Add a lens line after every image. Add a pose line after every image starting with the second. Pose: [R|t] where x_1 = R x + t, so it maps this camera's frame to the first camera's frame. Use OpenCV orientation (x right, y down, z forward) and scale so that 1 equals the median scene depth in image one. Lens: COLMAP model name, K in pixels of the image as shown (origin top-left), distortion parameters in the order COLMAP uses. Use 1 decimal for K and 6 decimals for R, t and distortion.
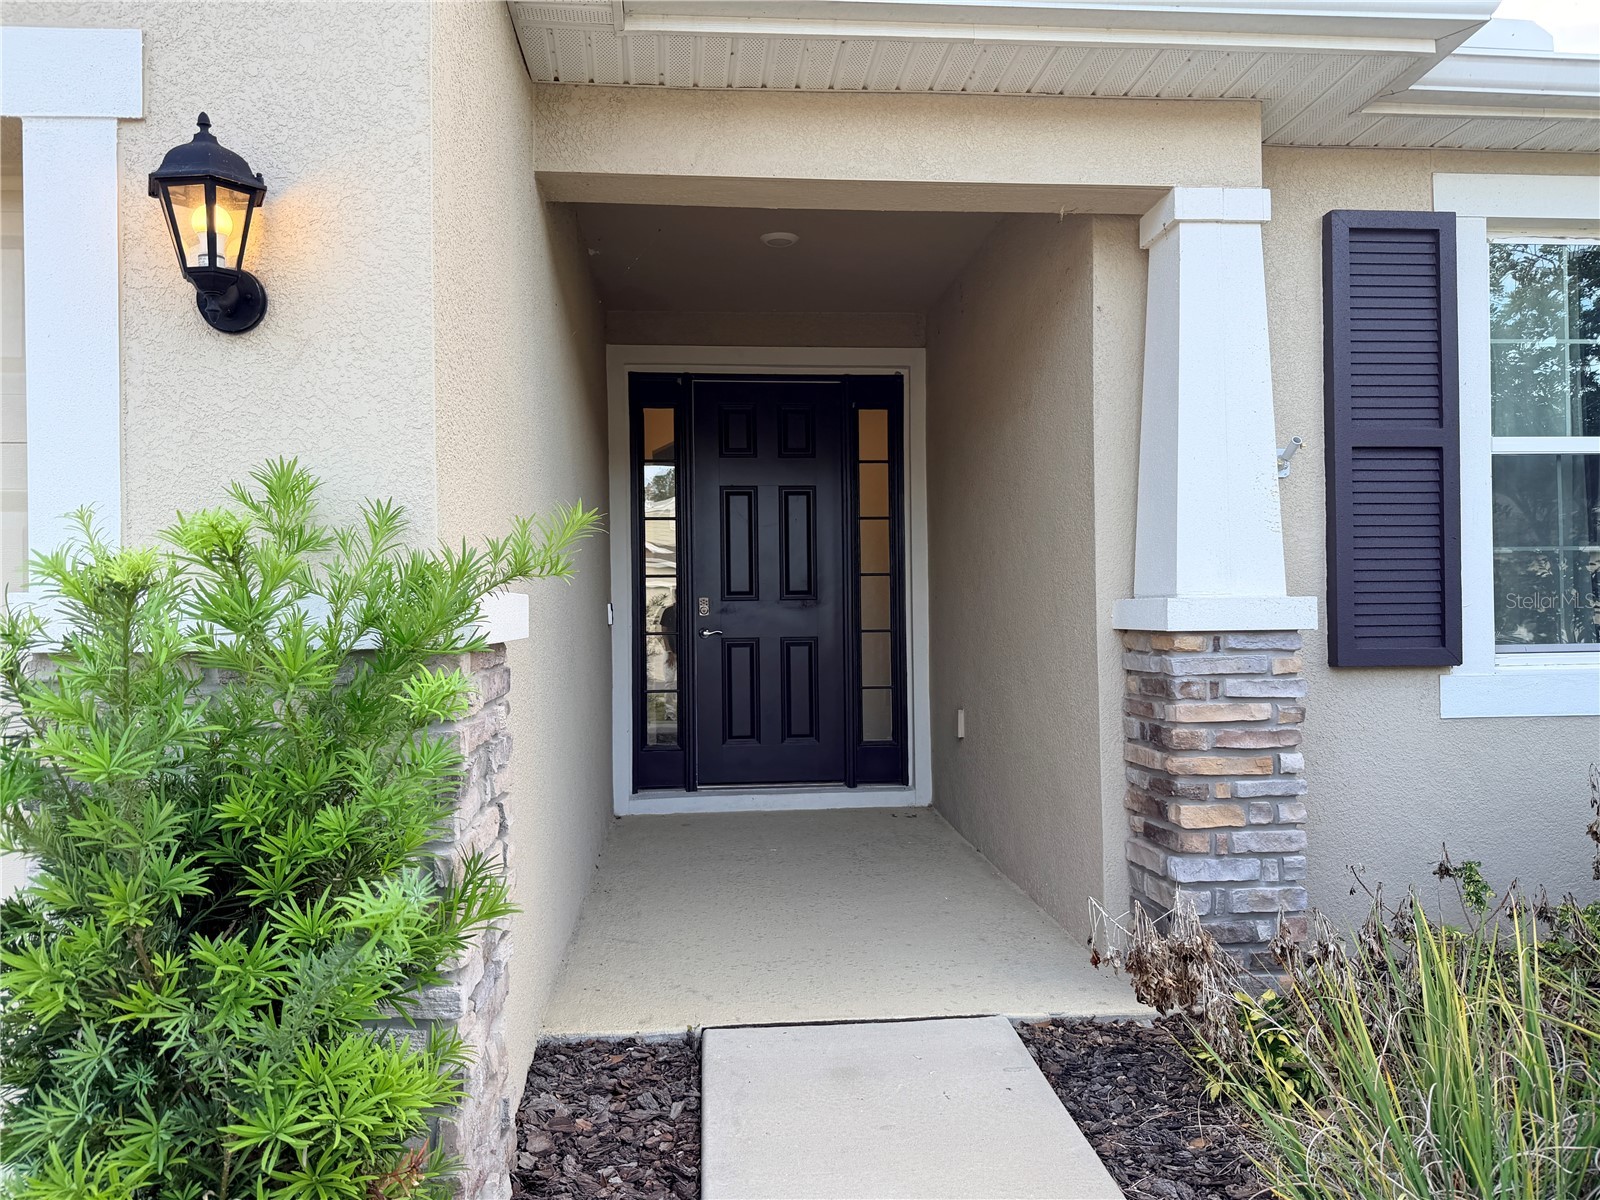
lens RADIAL K [[1213.3, 0, 798.1], [0, 1213.3, 598.0], [0, 0, 1]] dist [0.161021, -0.313312]
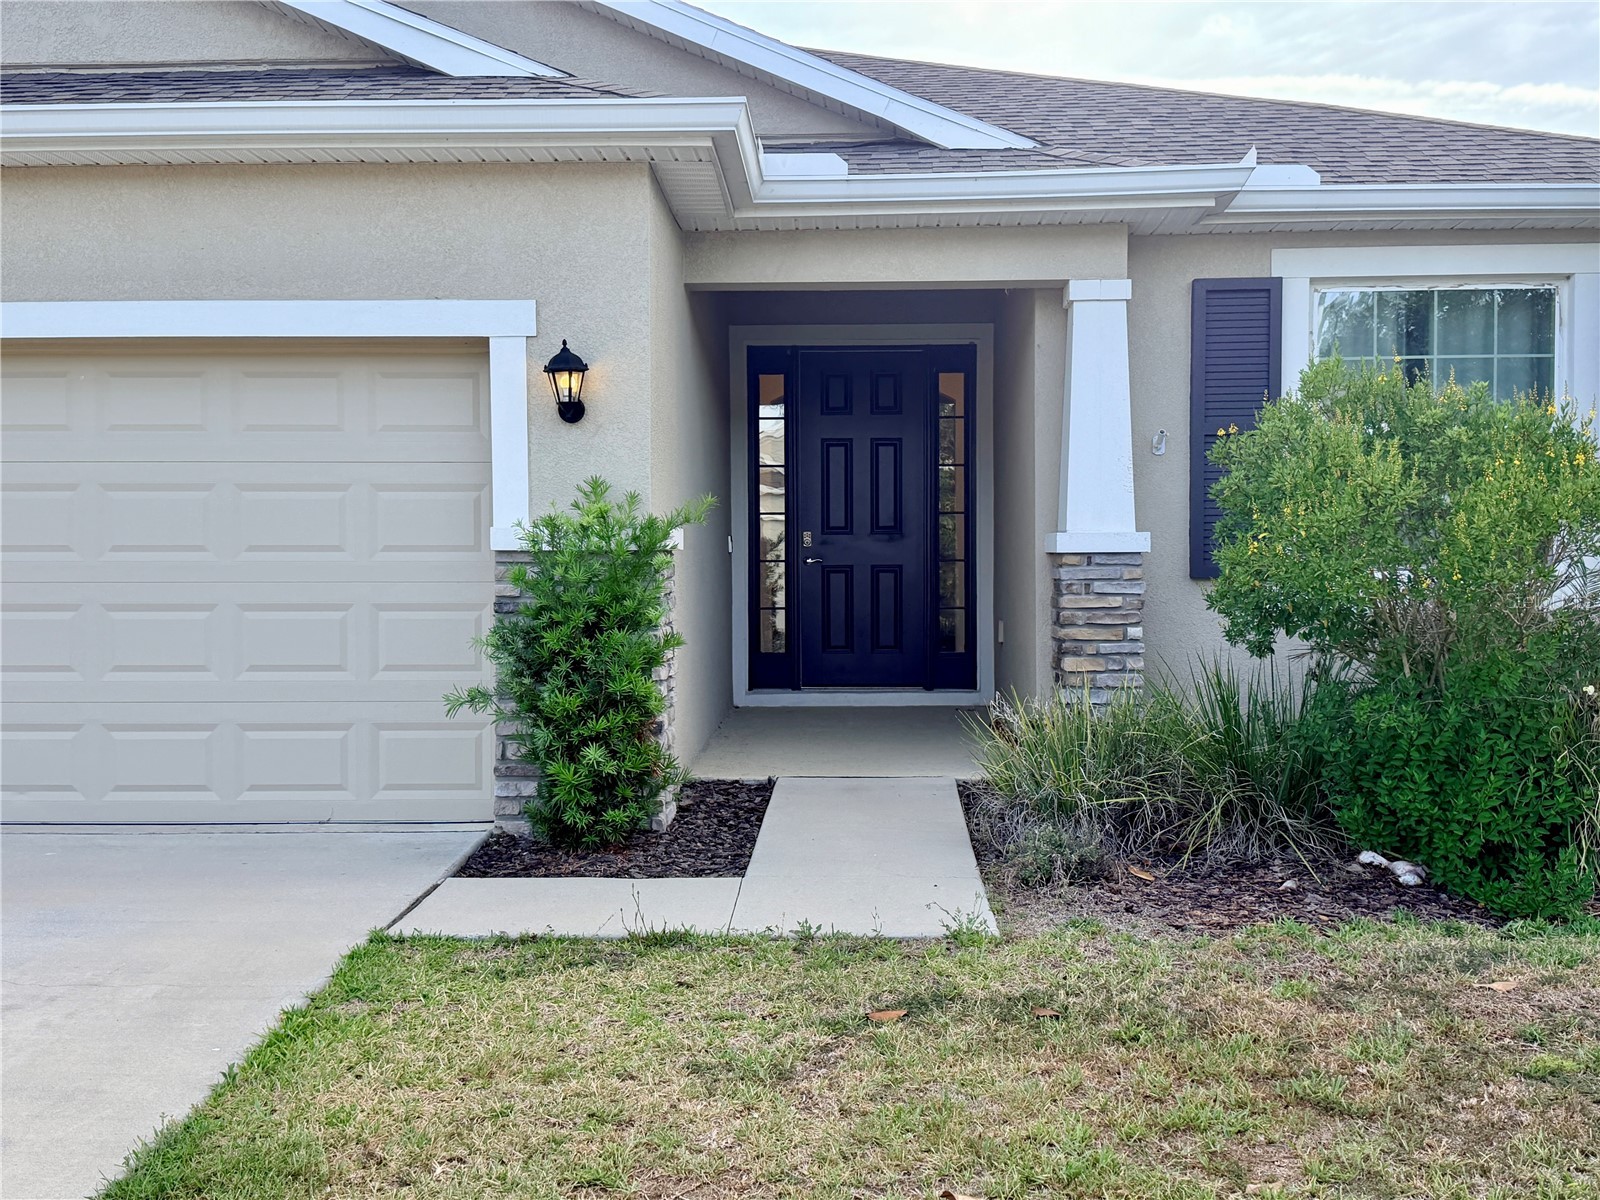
lens RADIAL K [[1765.9, 0, 800.0], [0, 1765.9, 600.0], [0, 0, 1]] dist [0.009365, 0.001714]
pose [[0.992503, 0.009824, -0.121827, 0.243389], [-0.005290, 0.999283, 0.037479, 0.003249], [0.122108, -0.036554, 0.991843, -1.391830]]
